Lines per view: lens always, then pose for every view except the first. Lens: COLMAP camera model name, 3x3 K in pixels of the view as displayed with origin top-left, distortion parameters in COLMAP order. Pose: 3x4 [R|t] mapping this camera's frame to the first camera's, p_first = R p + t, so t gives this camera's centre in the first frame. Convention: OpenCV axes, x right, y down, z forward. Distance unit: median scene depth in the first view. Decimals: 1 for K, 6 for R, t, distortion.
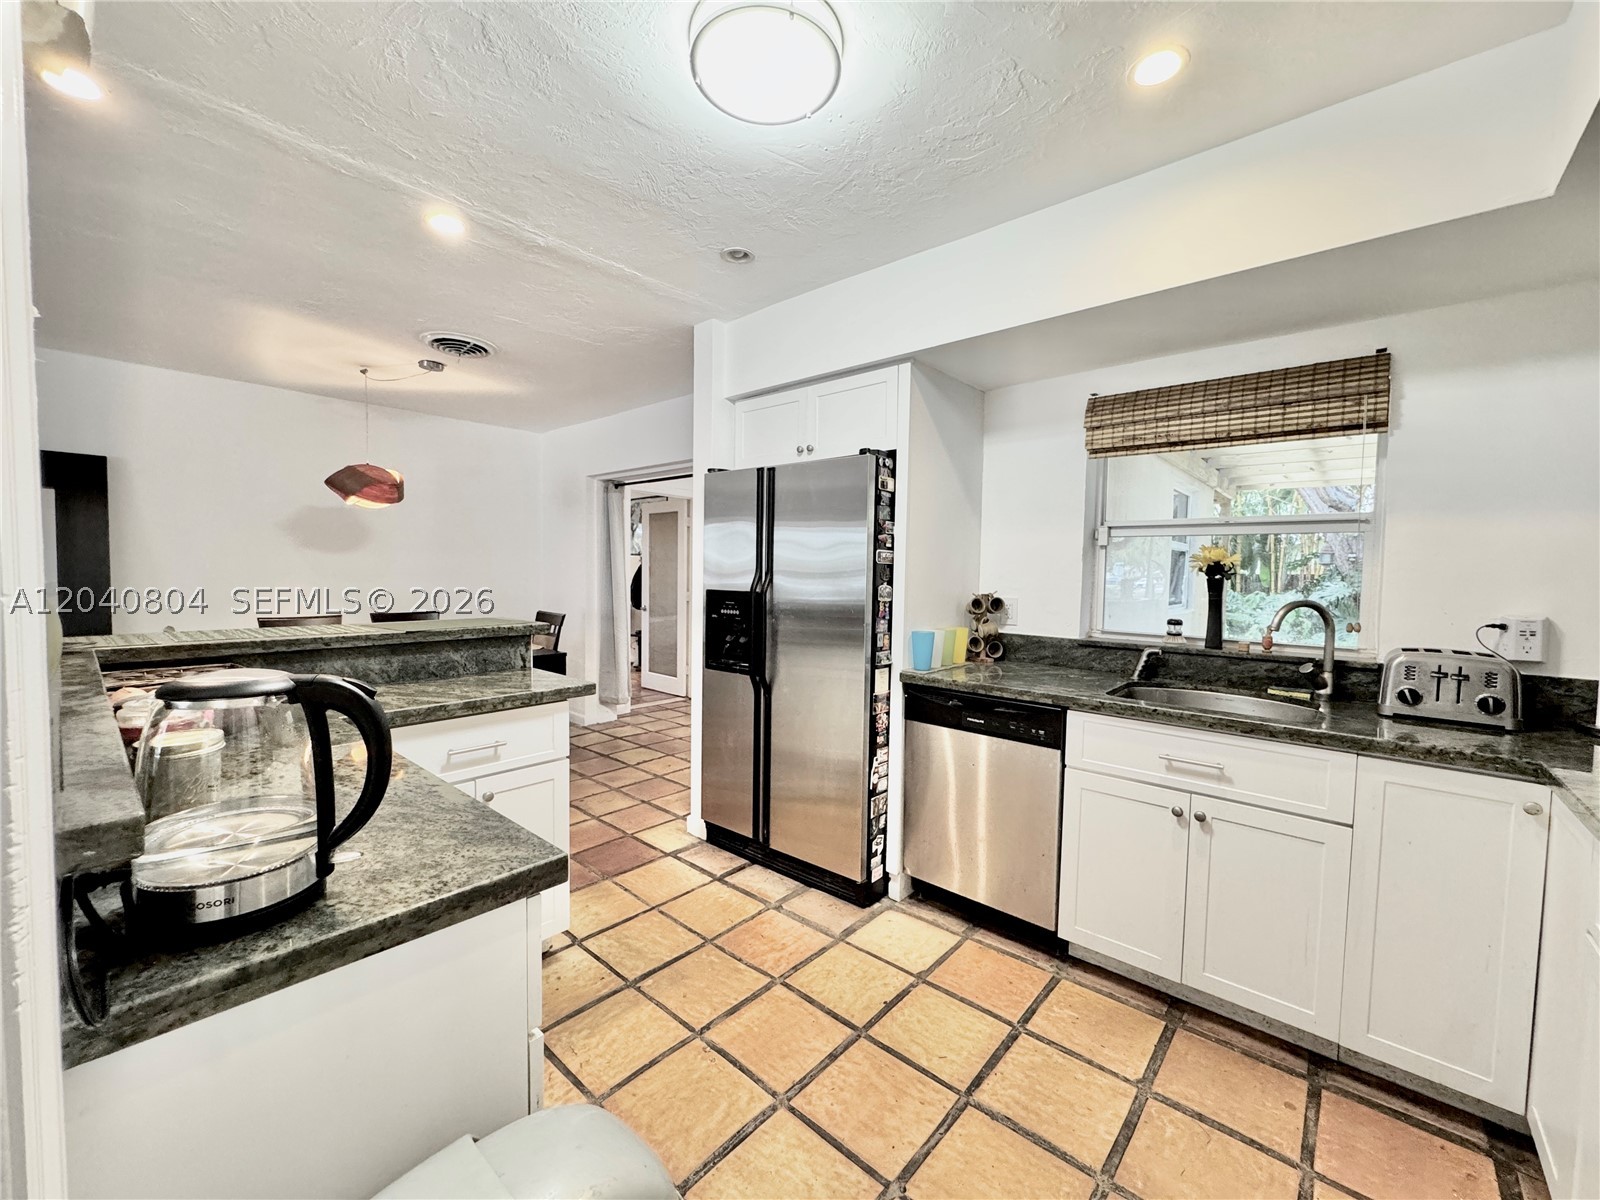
lens RADIAL K [[633.3, 0, 797.9], [0, 633.3, 602.3], [0, 0, 1]] dist [-0.000202, -0.000057]
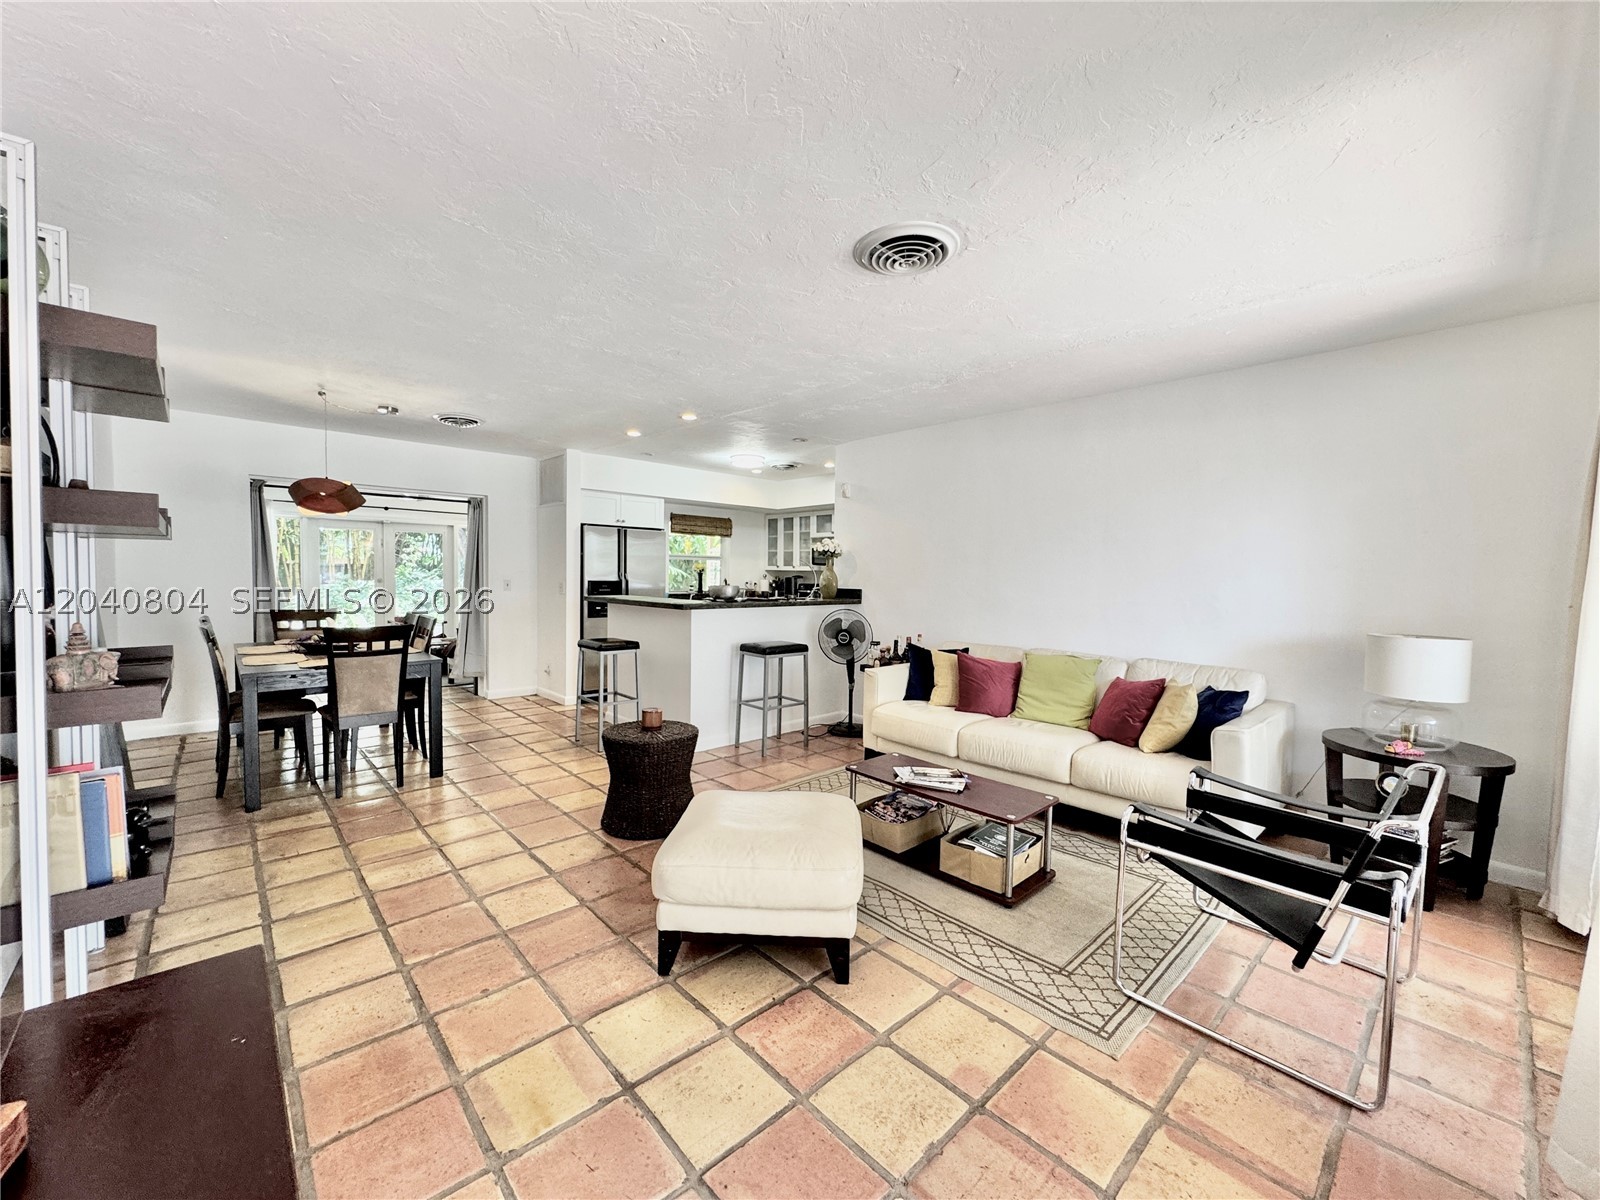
lens RADIAL K [[639.7, 0, 800.0], [0, 639.7, 600.0], [0, 0, 1]] dist [-0.003223, -0.000518]
pose [[0.100478, -0.054432, 0.993449, -3.120814], [0.035597, 0.998060, 0.051085, -0.055841], [-0.994302, 0.030231, 0.102221, 0.117026]]
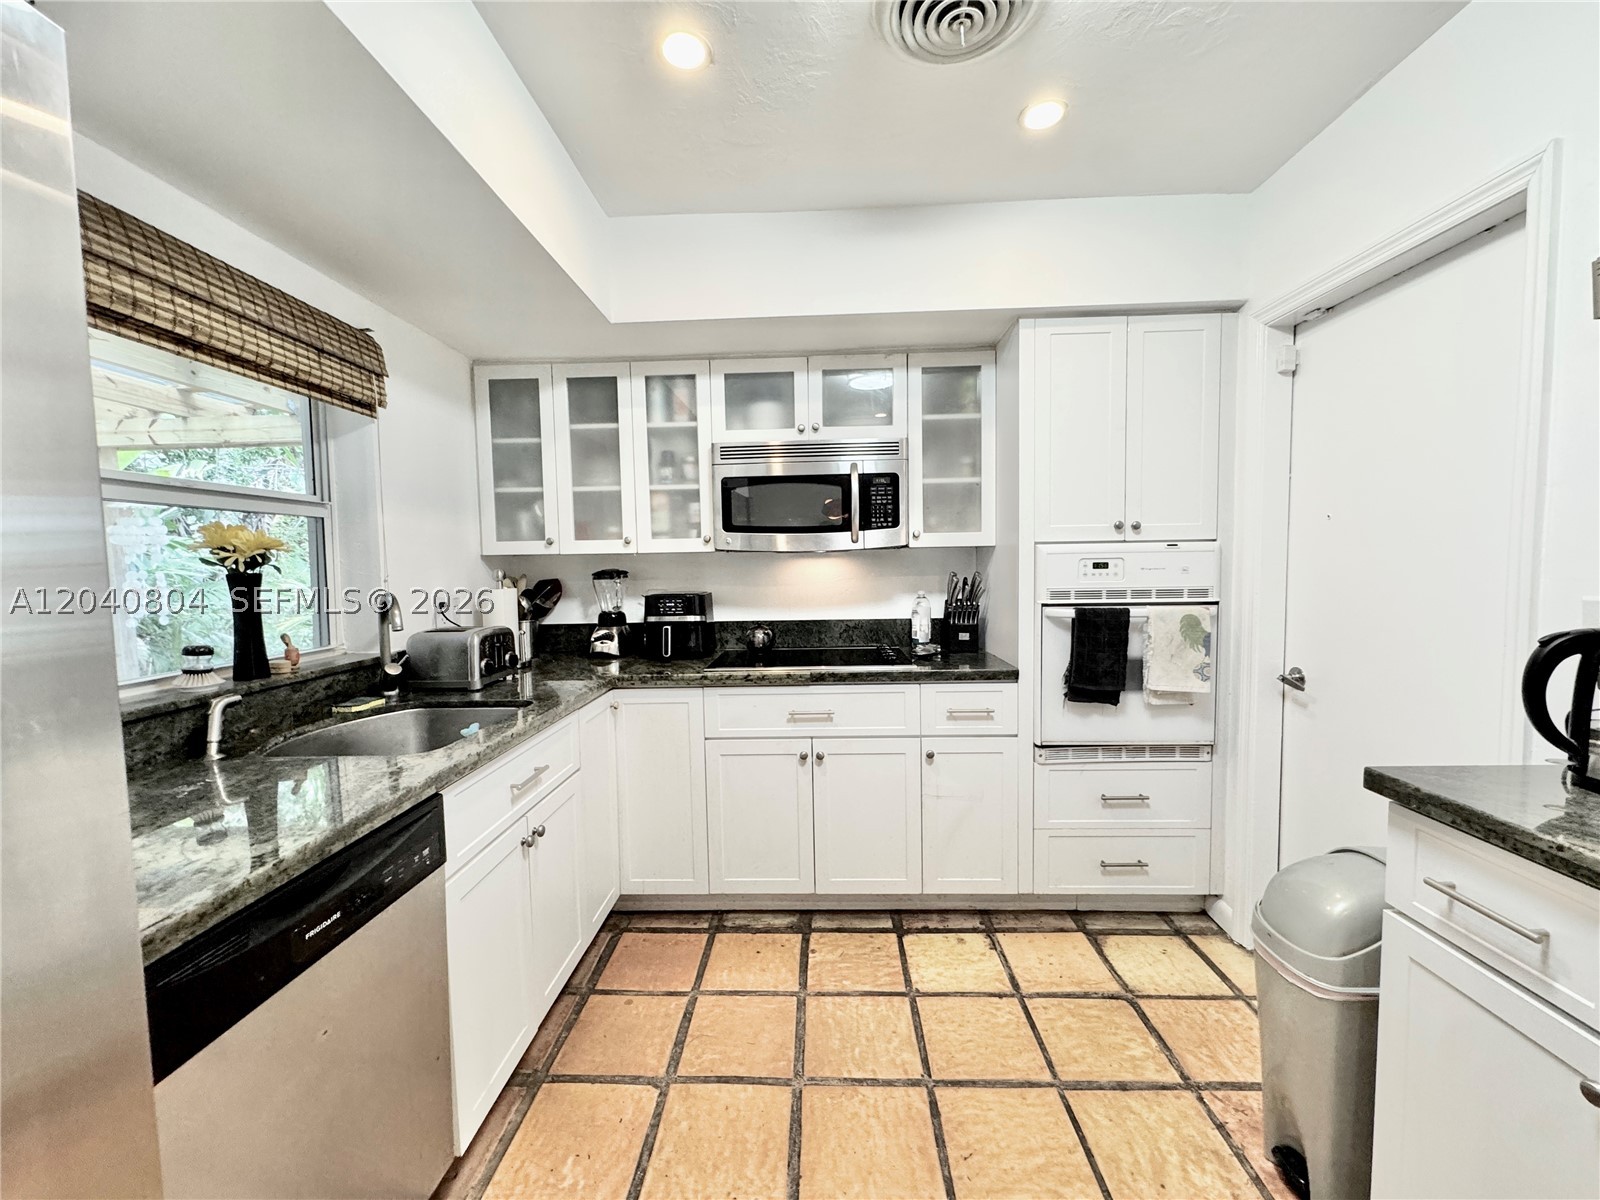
lens RADIAL K [[639.7, 0, 800.0], [0, 639.7, 600.0], [0, 0, 1]] dist [-0.003223, -0.000518]
pose [[-0.632705, -0.050767, 0.772727, -0.253187], [0.047634, 0.993408, 0.104269, -0.059136], [-0.772927, 0.102780, -0.626116, 1.095644]]
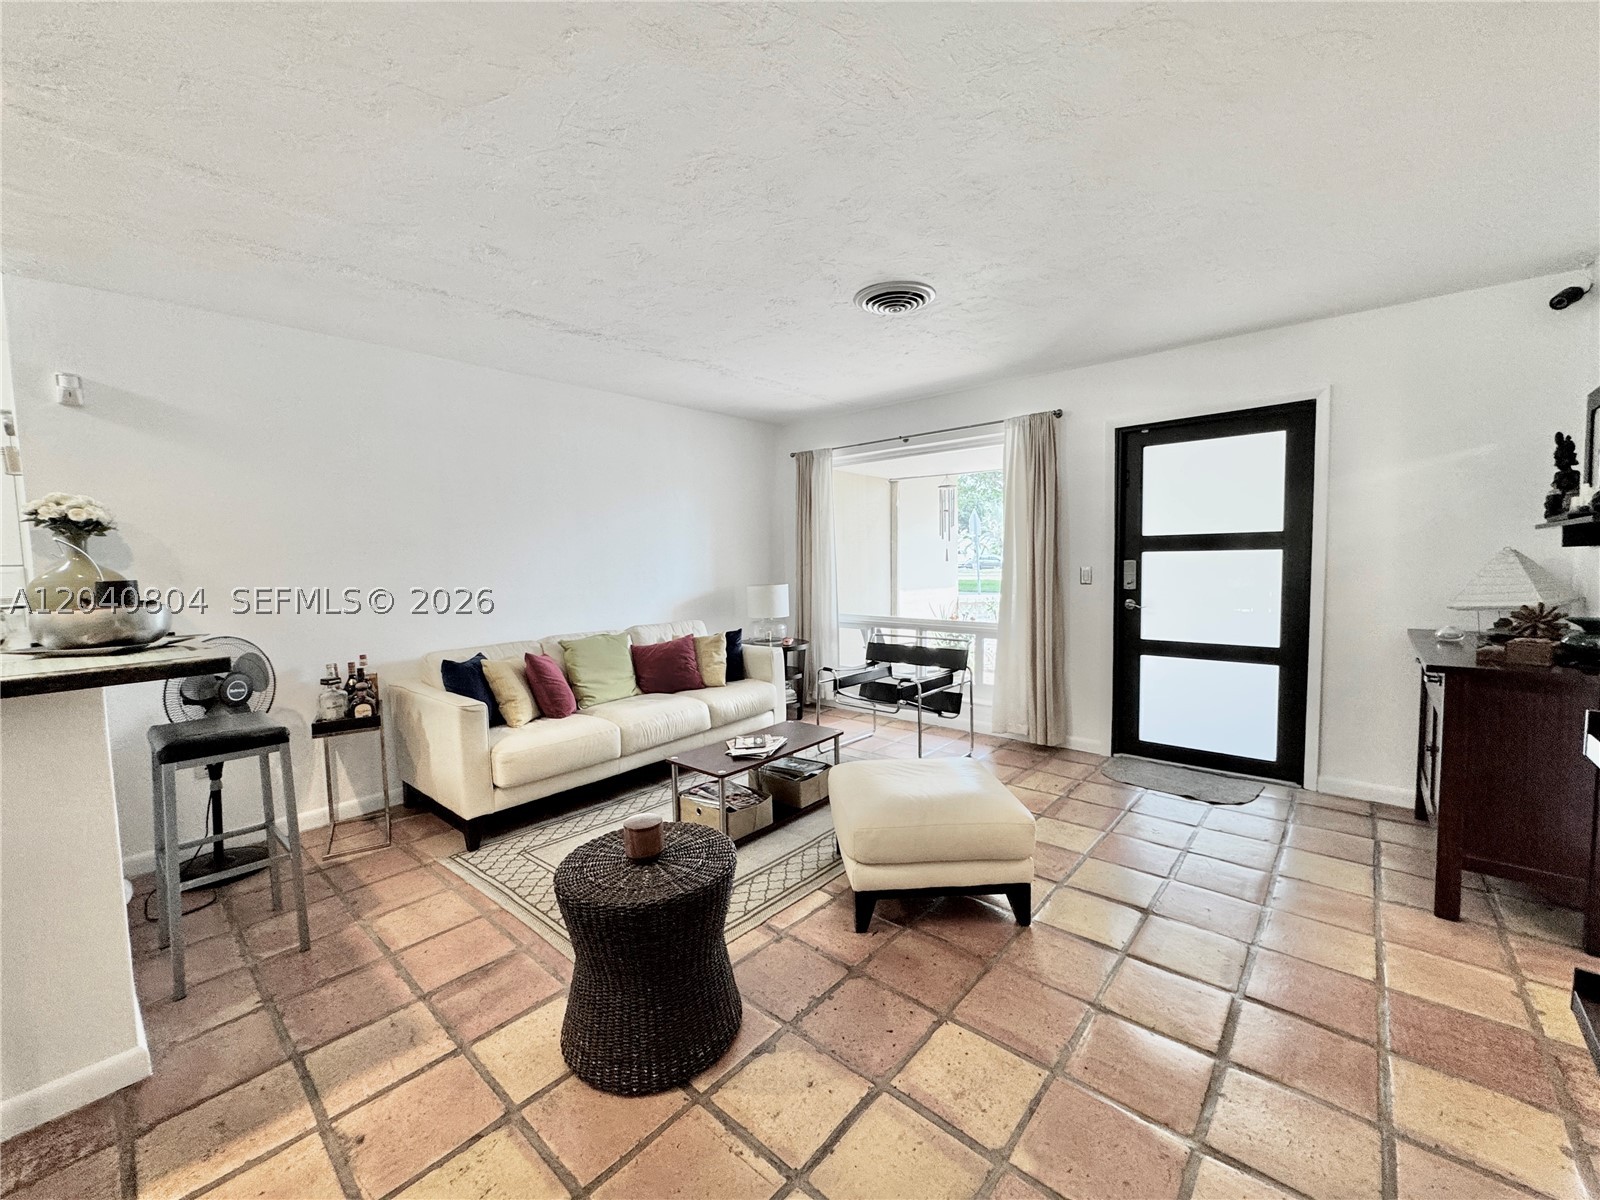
lens RADIAL K [[640.3, 0, 802.6], [0, 640.3, 594.7], [0, 0, 1]] dist [-0.001409, 0.000098]
pose [[-0.999969, 0.006282, -0.004802, -1.785245], [0.005688, 0.993347, 0.115015, -0.110961], [0.005493, 0.114985, -0.993352, 1.477196]]
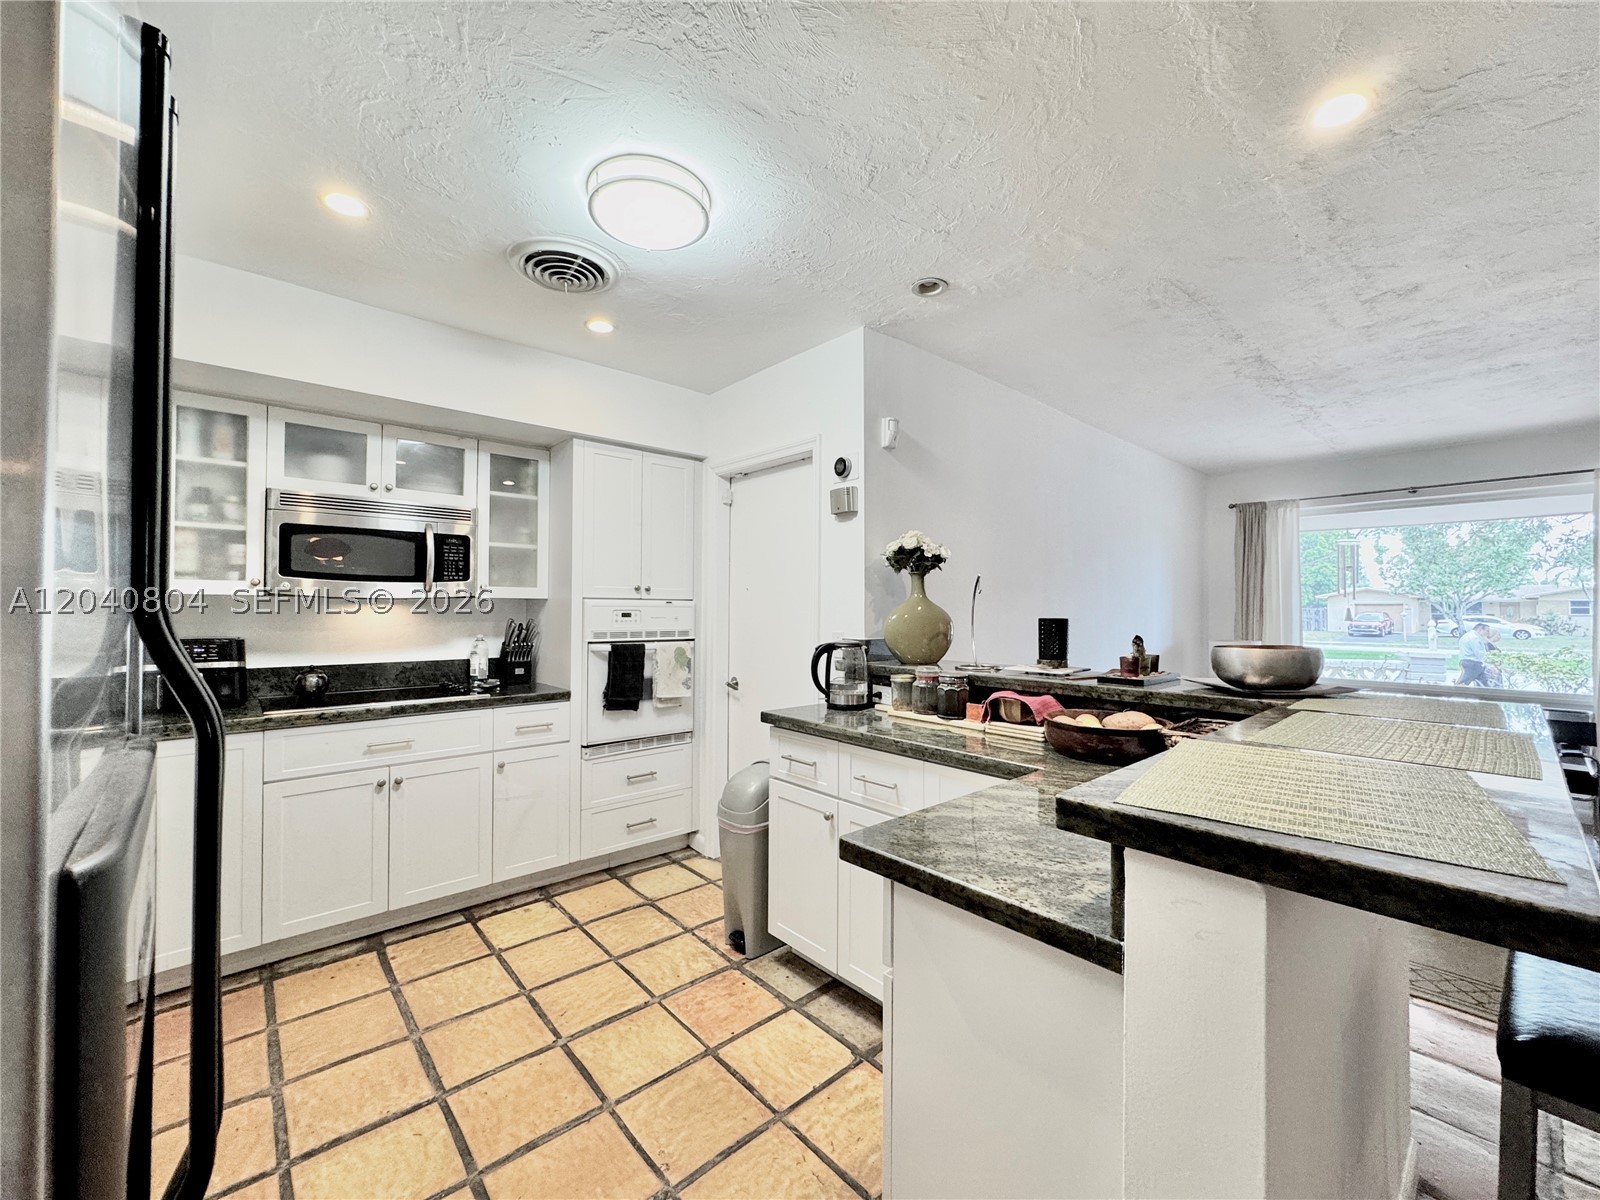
lens RADIAL K [[639.7, 0, 800.0], [0, 639.7, 600.0], [0, 0, 1]] dist [-0.003223, -0.000518]
pose [[-0.992414, -0.018661, 0.121517, -0.349933], [-0.014065, 0.999157, 0.038570, -0.083322], [-0.122135, 0.036568, -0.991840, 1.518709]]
